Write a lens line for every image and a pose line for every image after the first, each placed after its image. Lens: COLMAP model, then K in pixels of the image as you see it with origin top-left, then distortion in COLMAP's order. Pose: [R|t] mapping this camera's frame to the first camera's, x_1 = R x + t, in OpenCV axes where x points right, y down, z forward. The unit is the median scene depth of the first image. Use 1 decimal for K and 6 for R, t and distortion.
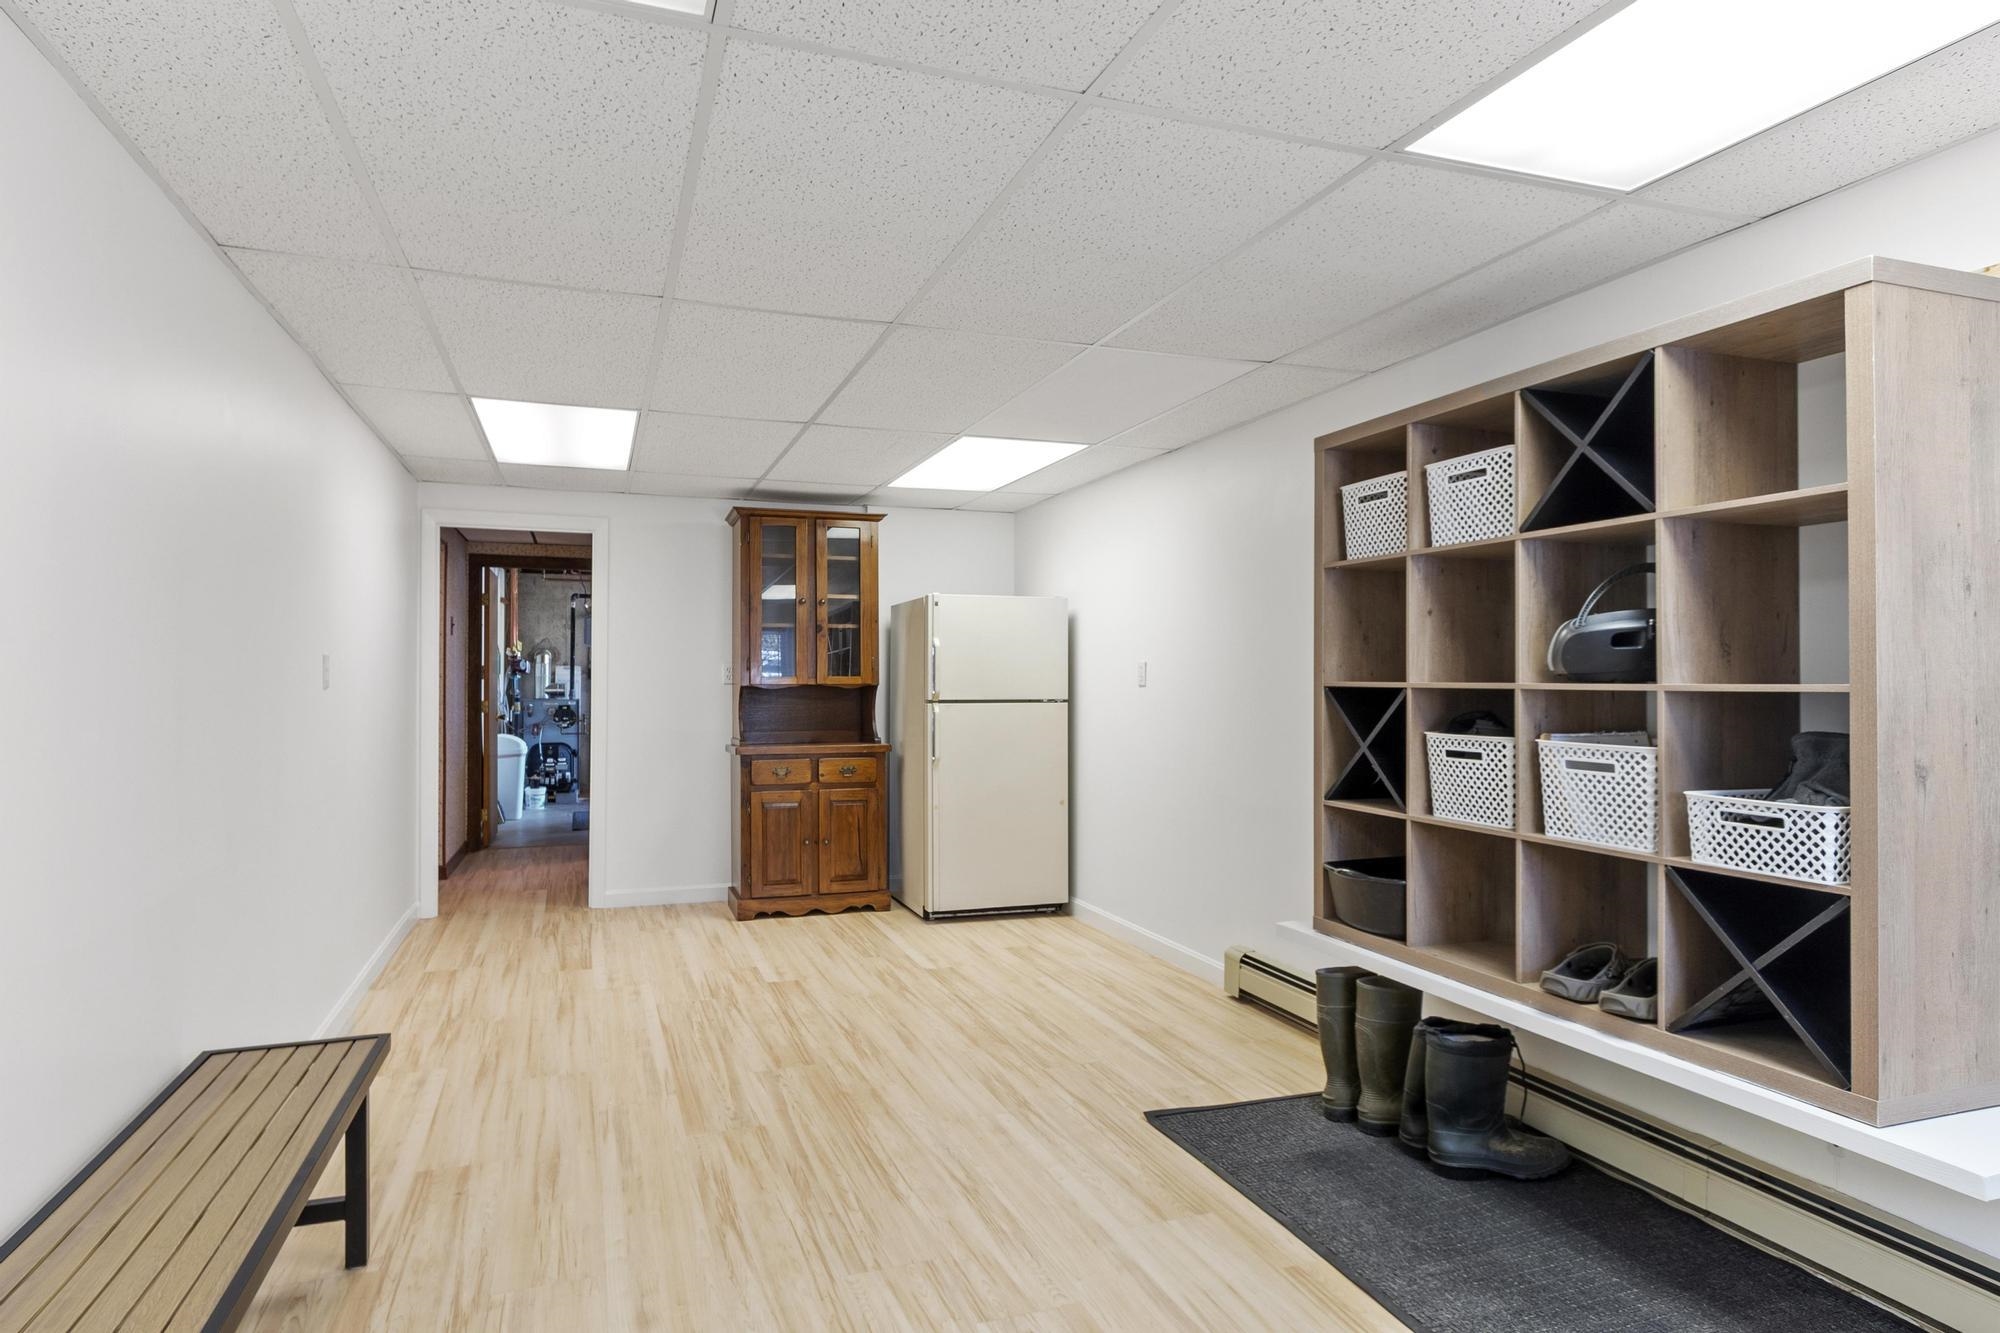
lens RADIAL K [[1087.1, 0, 946.0], [0, 1087.1, 667.5], [0, 0, 1]] dist [0.003367, -0.000153]
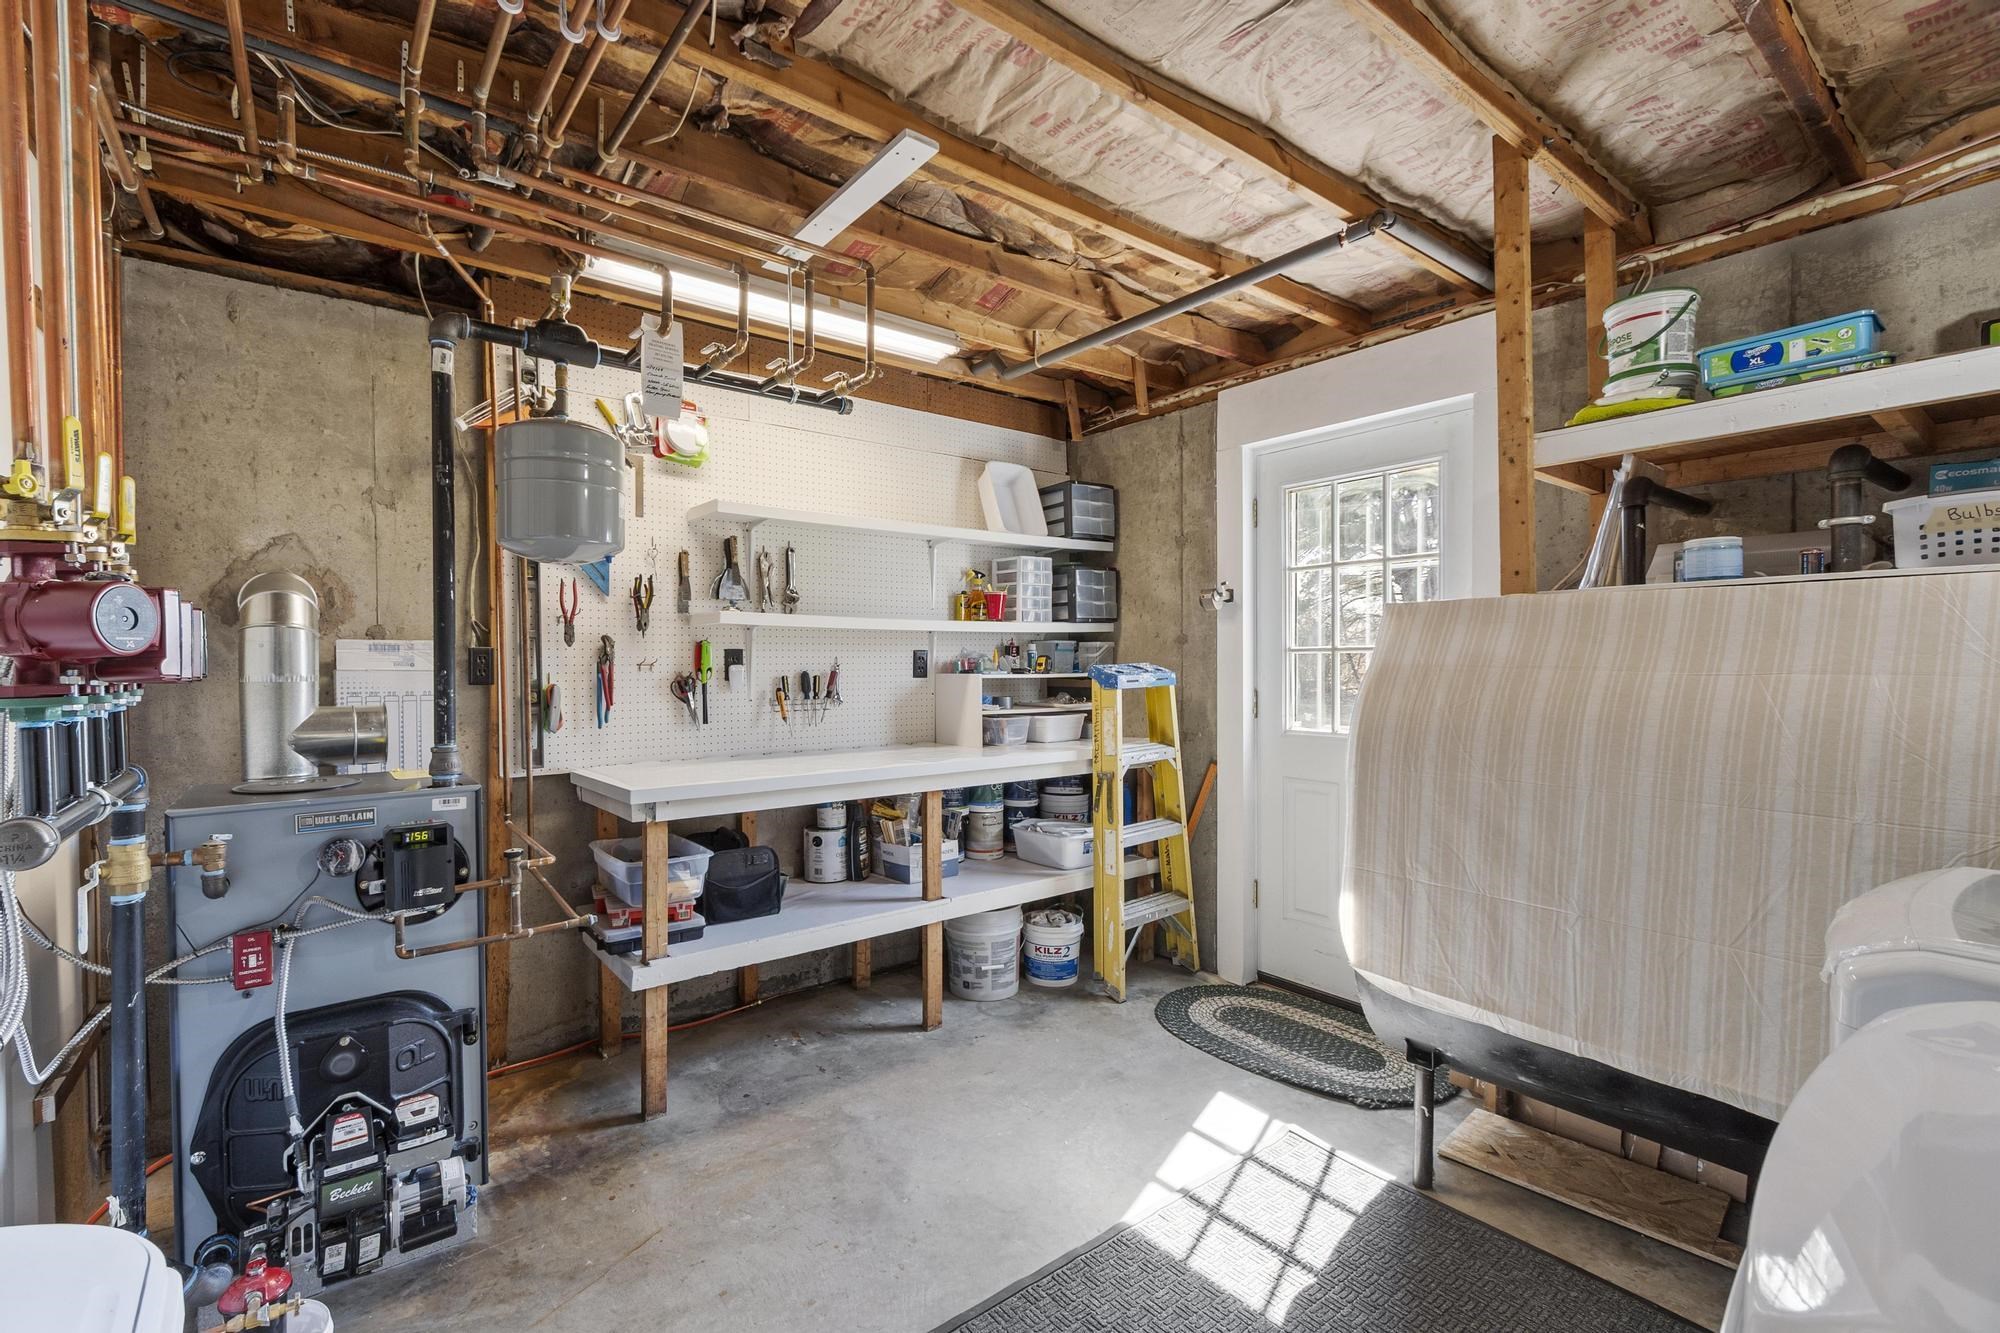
lens RADIAL K [[872.6, 0, 946.1], [0, 872.6, 668.7], [0, 0, 1]] dist [0.002403, 0.000112]
pose [[0.948502, -0.009709, 0.316622, -0.346076], [0.003669, 0.999800, 0.019666, 0.002661], [-0.316750, -0.017492, 0.948348, 0.911858]]
